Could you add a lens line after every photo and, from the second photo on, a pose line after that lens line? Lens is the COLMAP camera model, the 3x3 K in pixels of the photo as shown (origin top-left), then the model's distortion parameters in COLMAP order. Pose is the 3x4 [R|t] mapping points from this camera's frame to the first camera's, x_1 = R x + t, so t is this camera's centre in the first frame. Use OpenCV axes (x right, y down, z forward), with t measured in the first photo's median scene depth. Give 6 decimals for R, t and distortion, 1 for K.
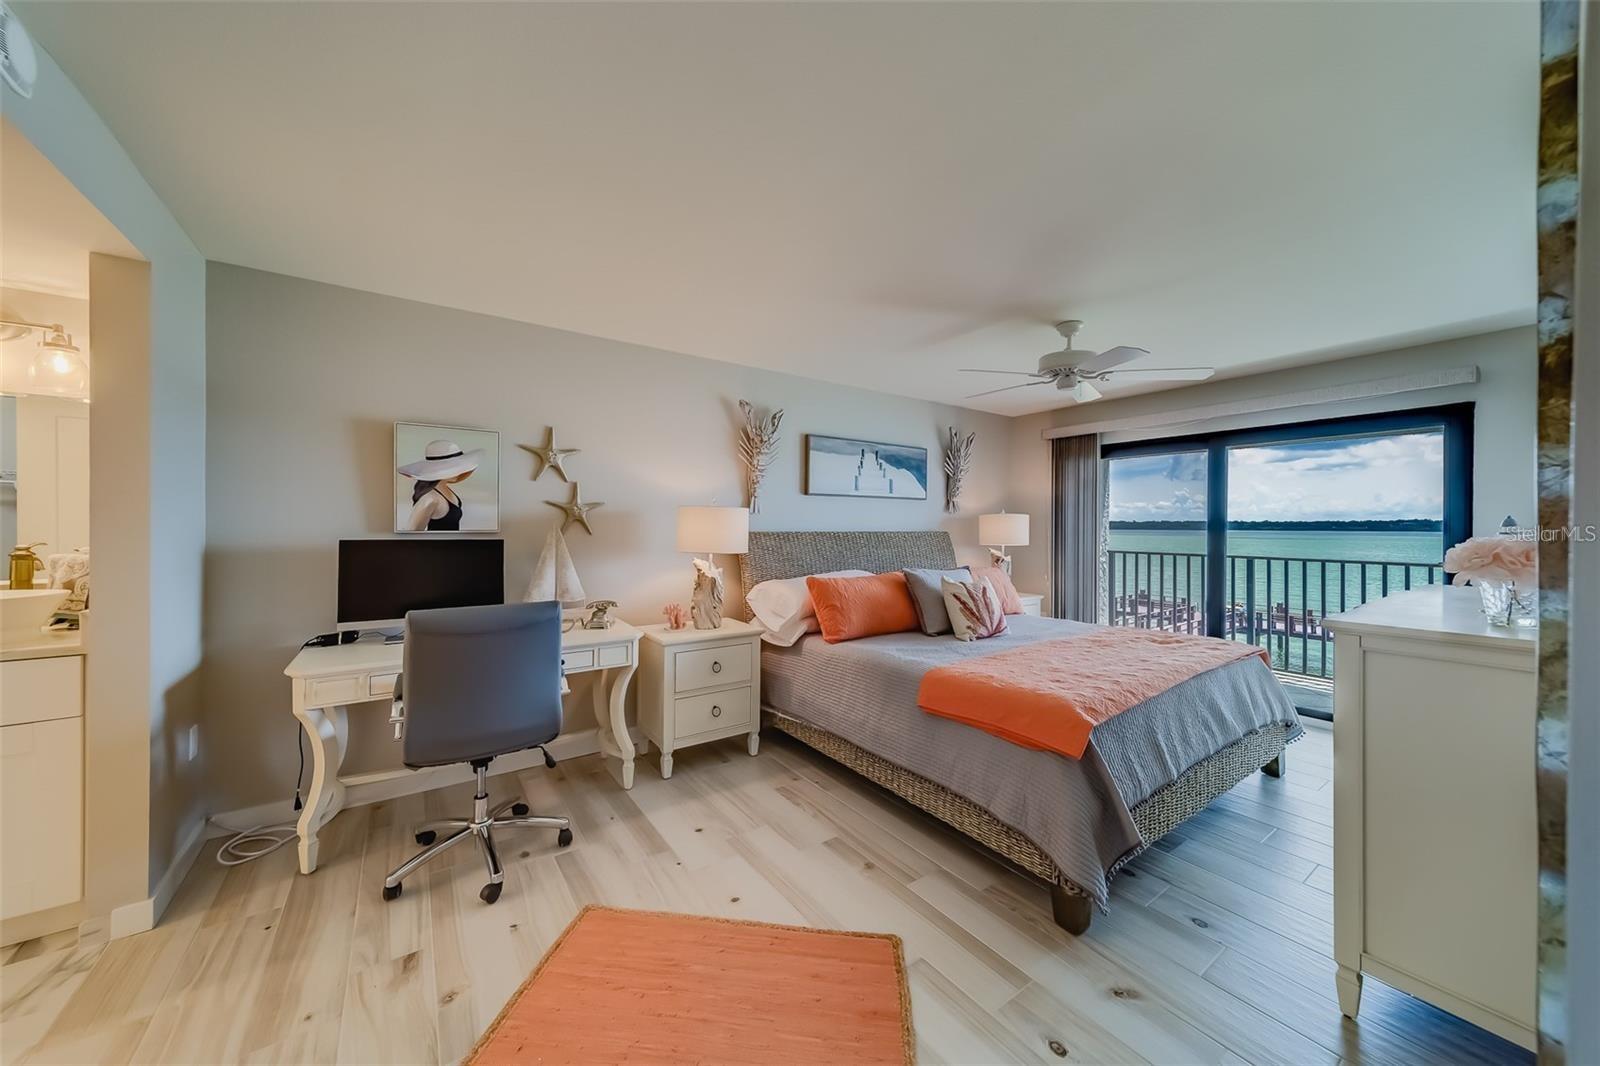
lens RADIAL K [[568.9, 0, 798.5], [0, 568.9, 528.3], [0, 0, 1]] dist [0.003148, 0.000475]
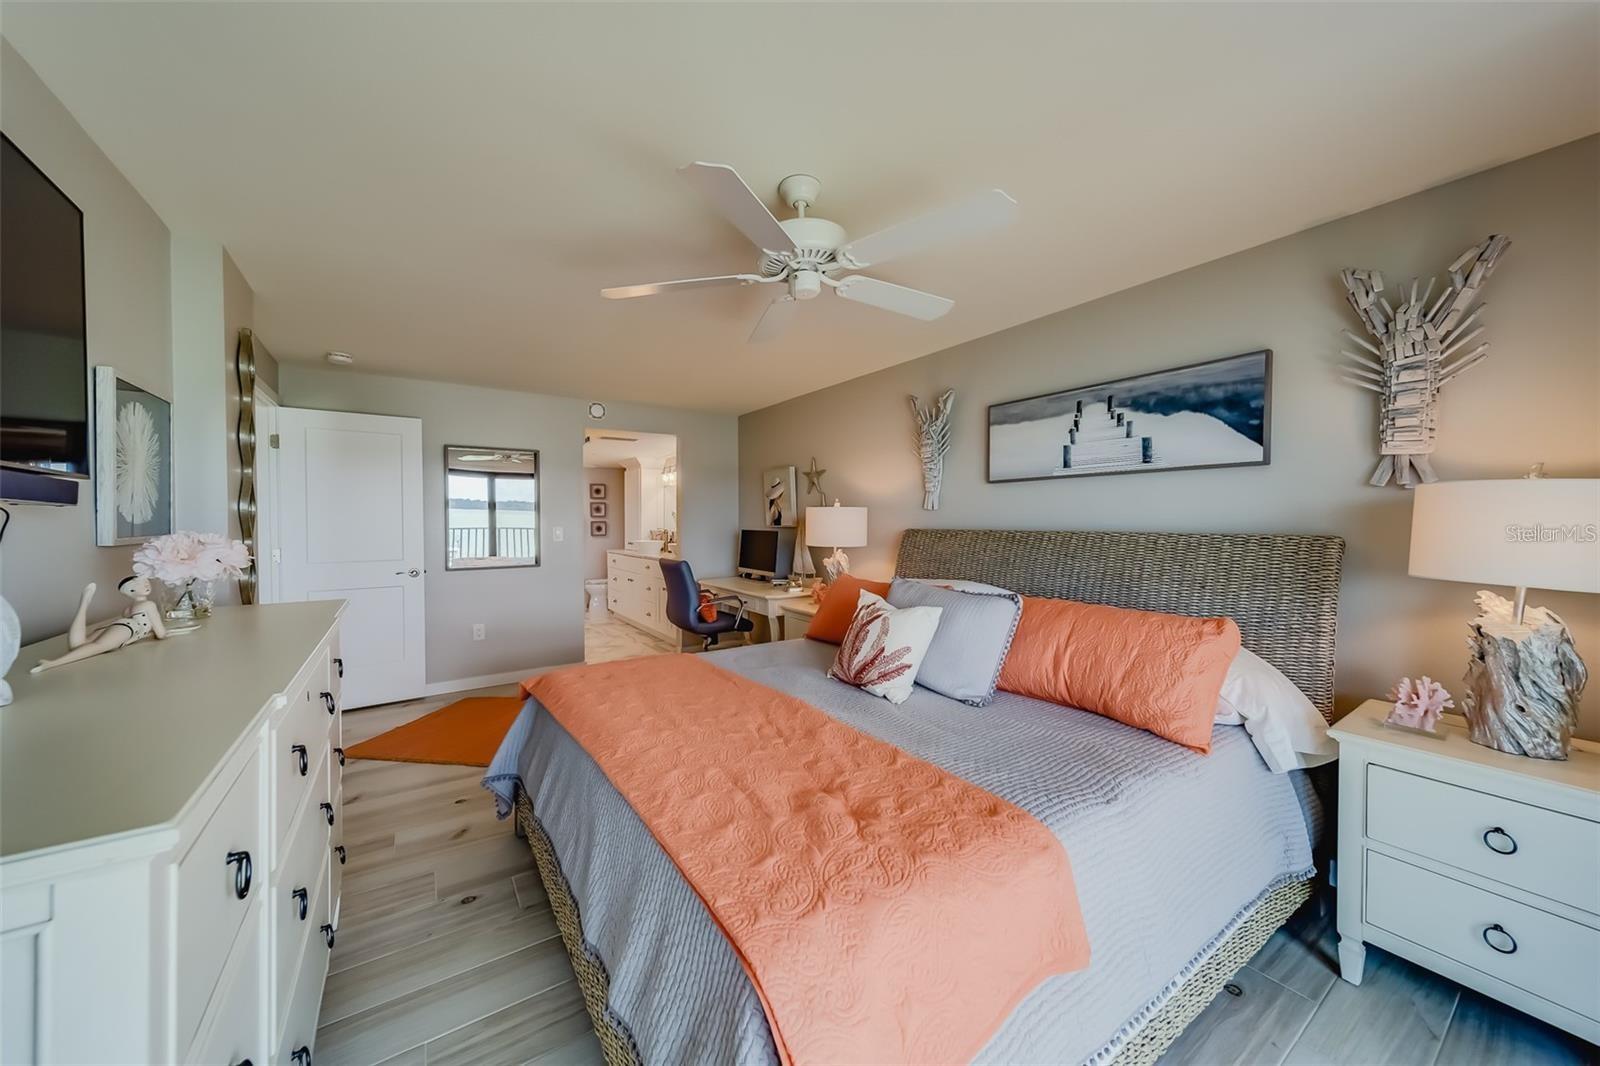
lens RADIAL K [[568.9, 0, 792.8], [0, 568.9, 519.0], [0, 0, 1]] dist [0.003148, 0.000475]
pose [[-0.035992, -0.011968, -0.999280, 1.081071], [-0.008045, 0.999899, -0.011685, 0.002197], [0.999320, 0.007618, -0.036085, 1.014987]]
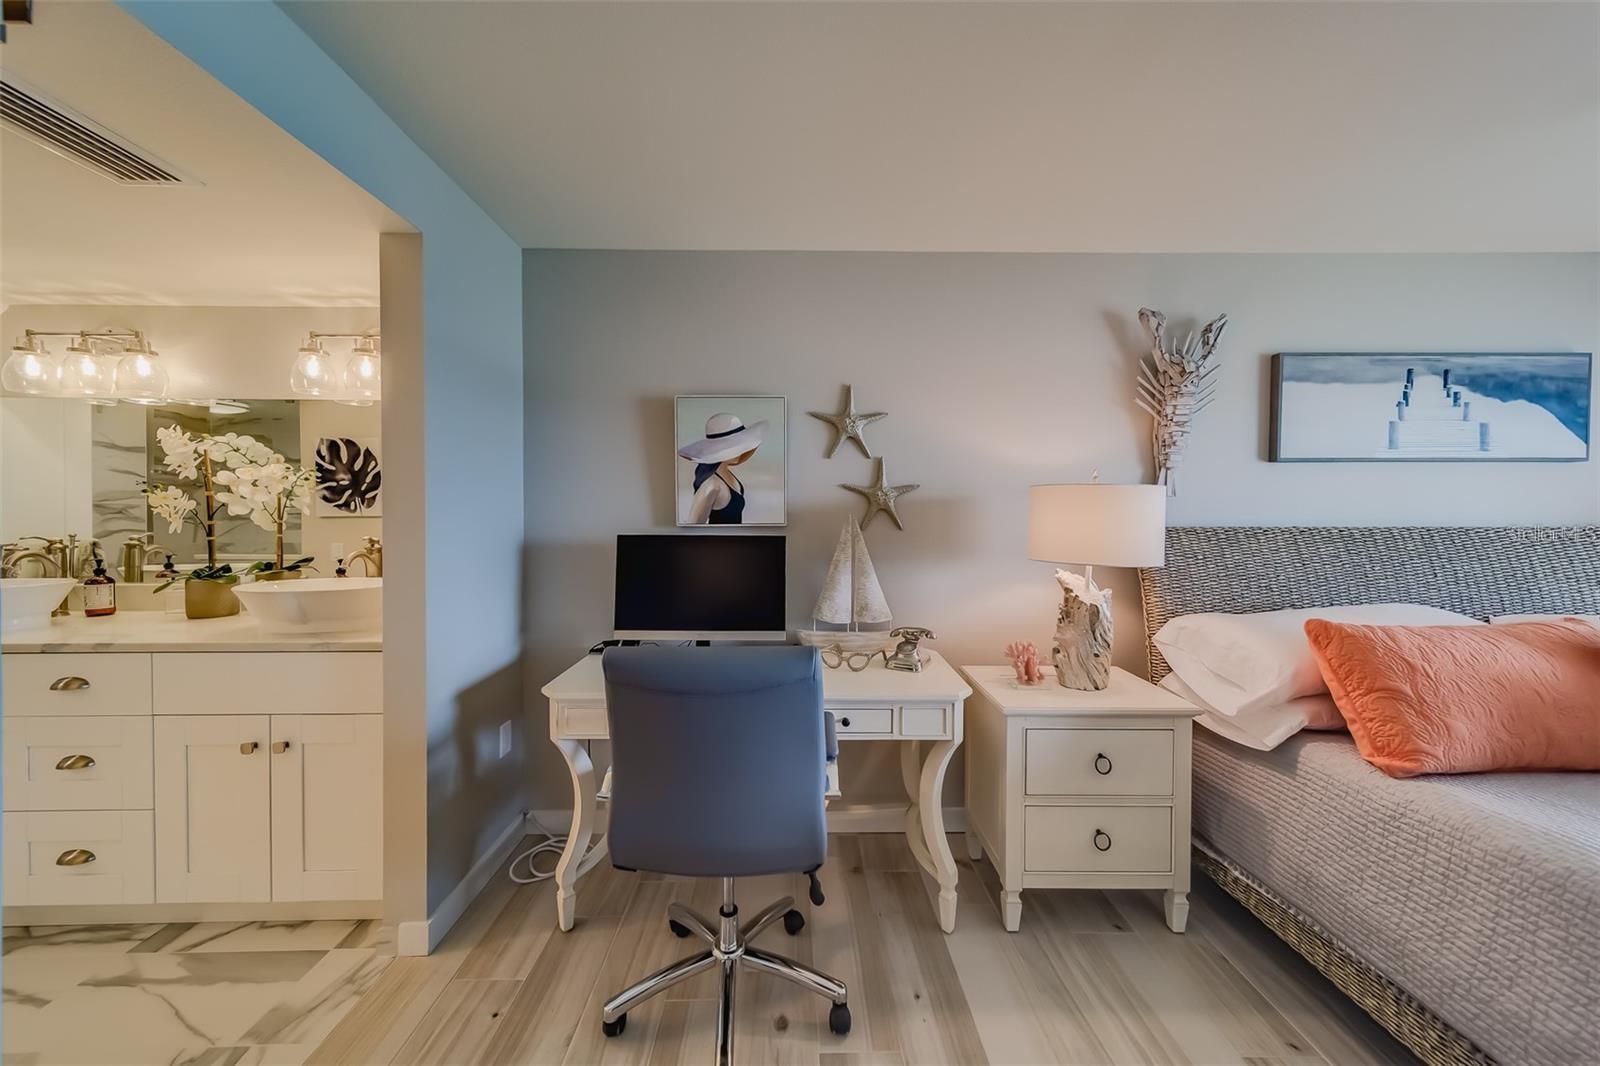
lens RADIAL K [[568.9, 0, 781.7], [0, 568.9, 522.1], [0, 0, 1]] dist [0.003148, 0.000475]
pose [[0.817302, 0.003586, -0.576199, -0.078377], [0.000294, 0.999978, 0.006641, -0.003773], [0.576210, -0.005597, 0.817283, 0.344821]]
